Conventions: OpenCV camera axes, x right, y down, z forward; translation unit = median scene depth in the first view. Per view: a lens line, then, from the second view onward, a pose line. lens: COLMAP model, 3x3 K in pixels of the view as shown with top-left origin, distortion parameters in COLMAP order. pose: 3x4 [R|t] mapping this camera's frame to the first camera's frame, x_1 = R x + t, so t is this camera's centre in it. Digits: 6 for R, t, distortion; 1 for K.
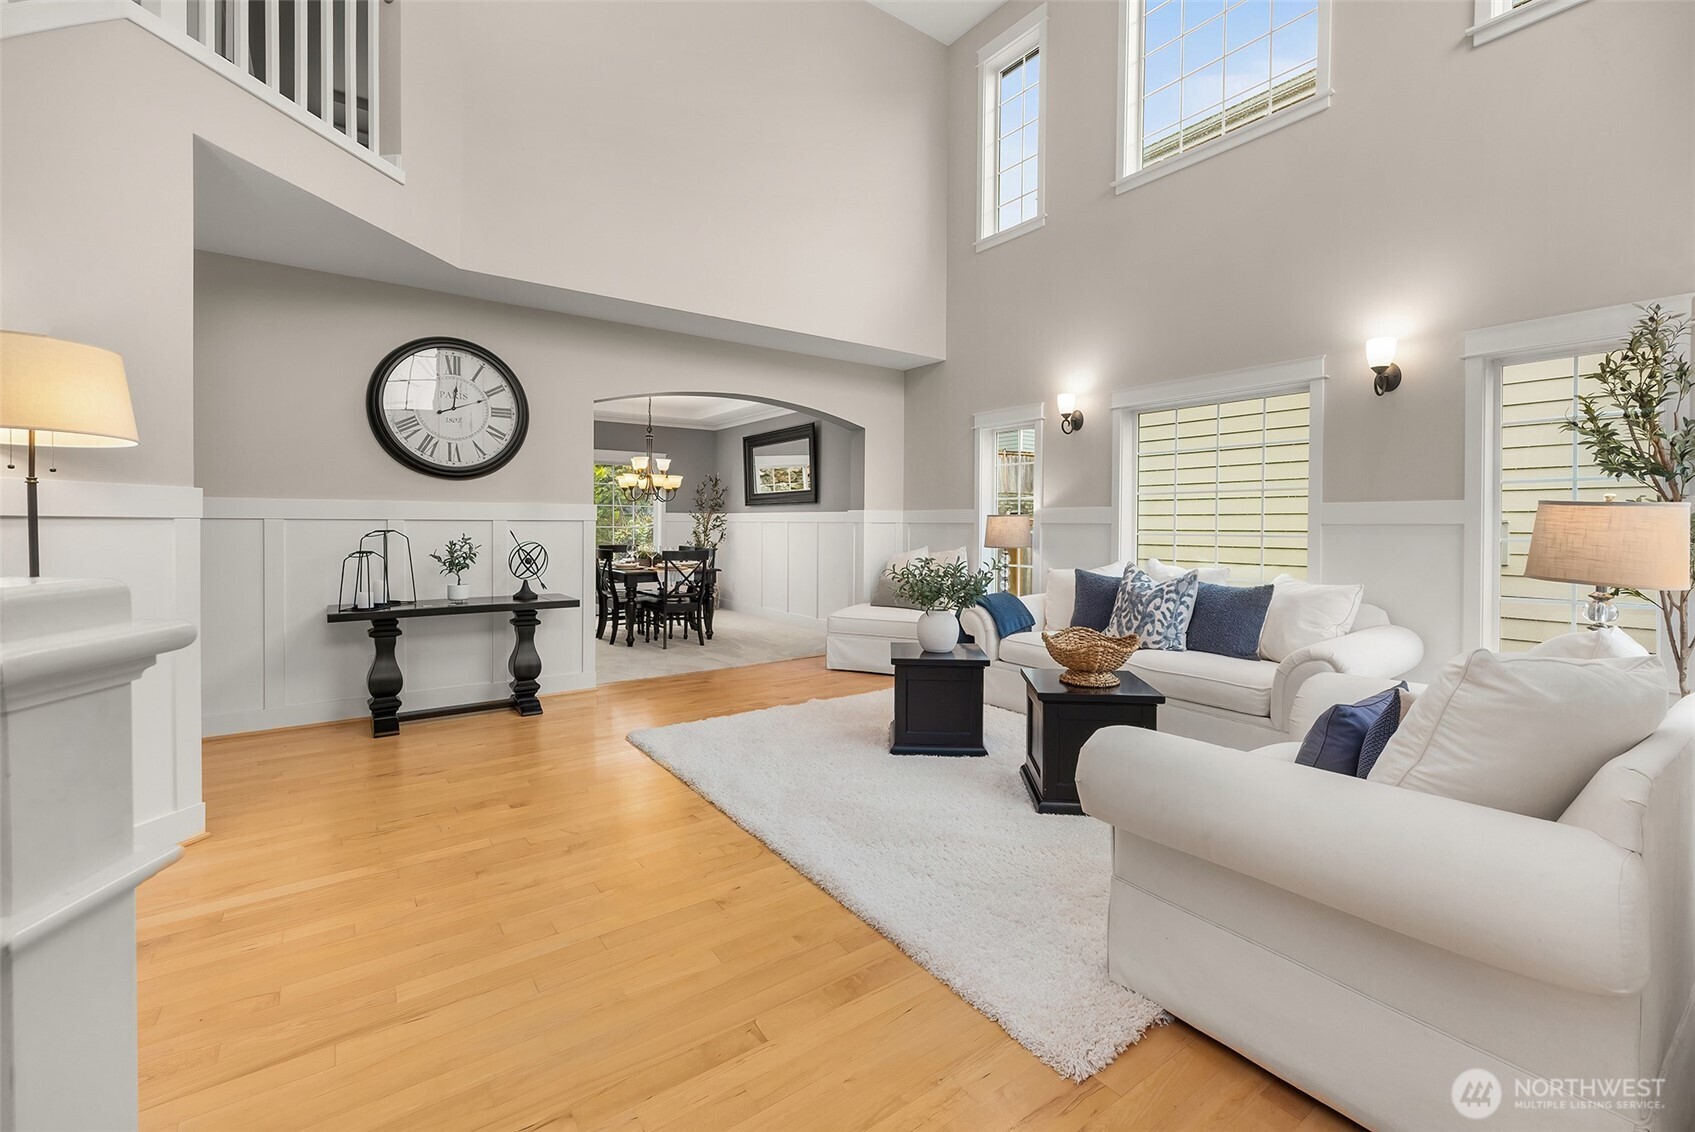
lens RADIAL K [[685.1, 0, 855.4], [0, 685.1, 538.5], [0, 0, 1]] dist [-0.025825, -0.000284]
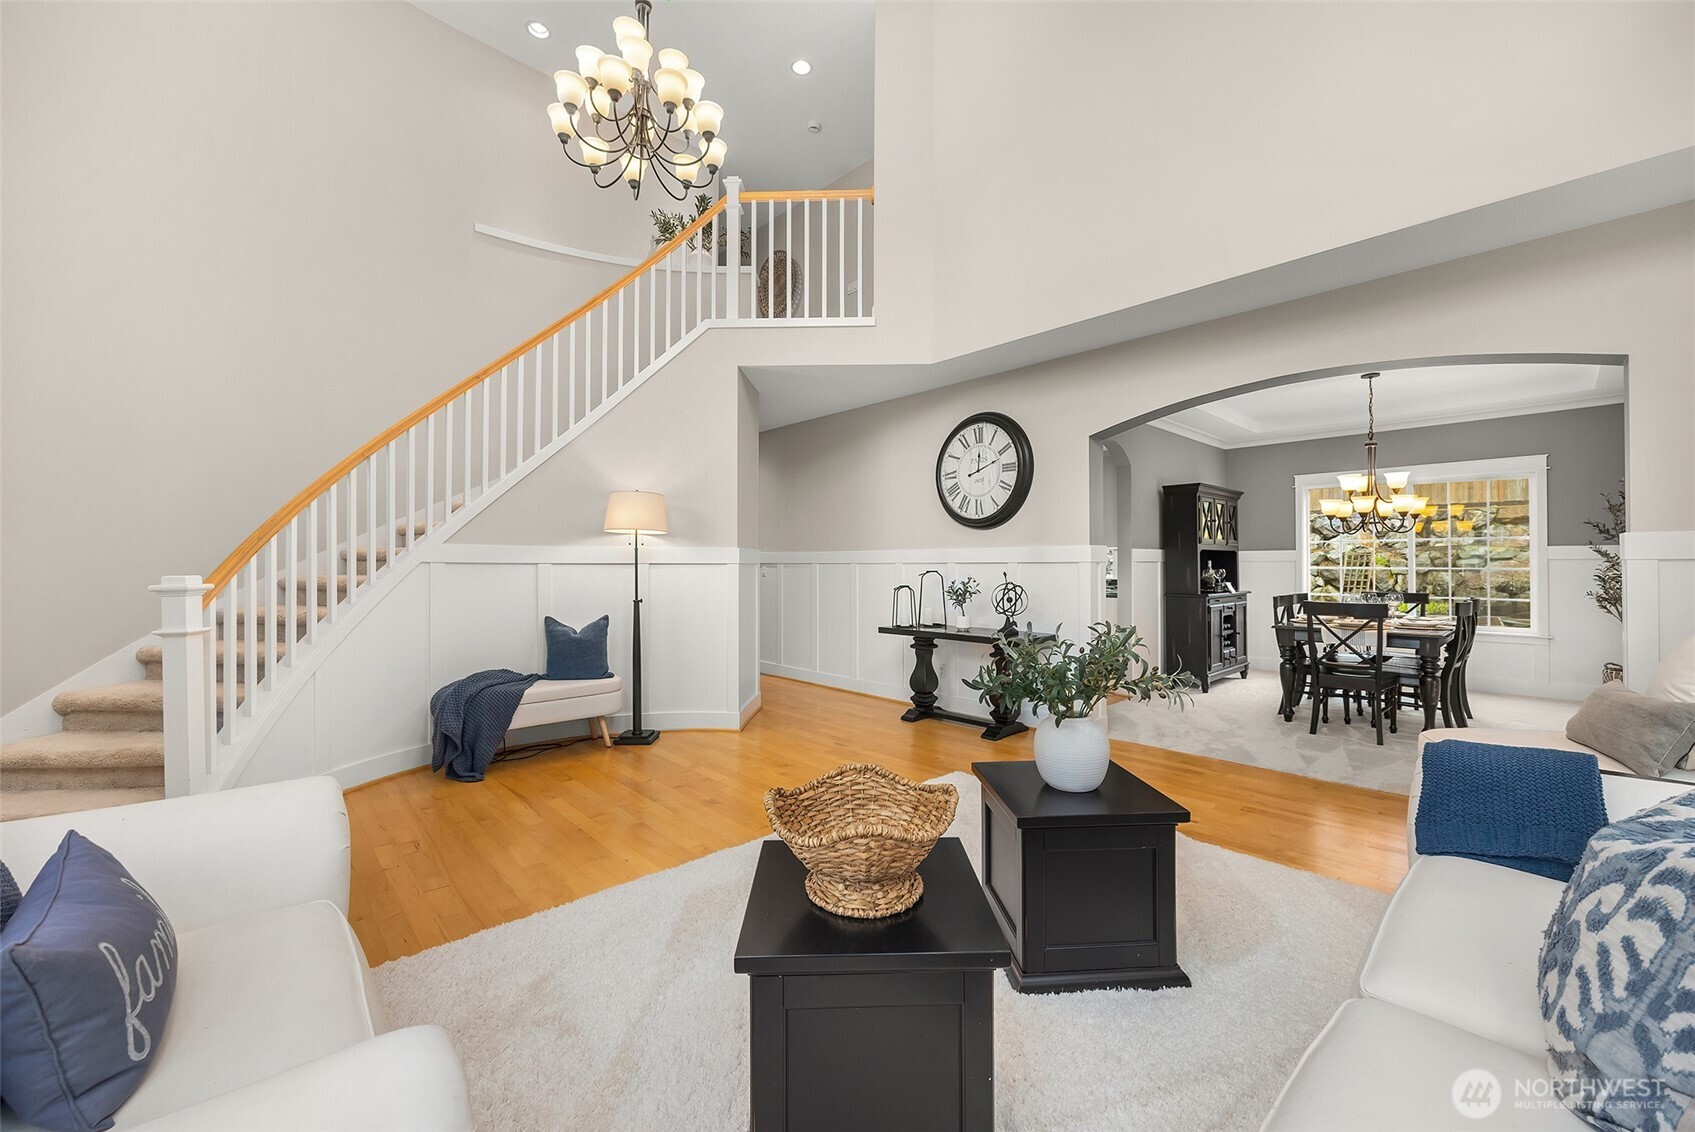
lens RADIAL K [[648.4, 0, 845.9], [0, 648.4, 557.6], [0, 0, 1]] dist [-0.002414, 0.000074]
pose [[0.147298, -0.015774, -0.988966, 0.525338], [-0.016430, 0.999696, -0.018392, -0.011115], [0.988956, 0.018958, 0.146994, 0.601024]]
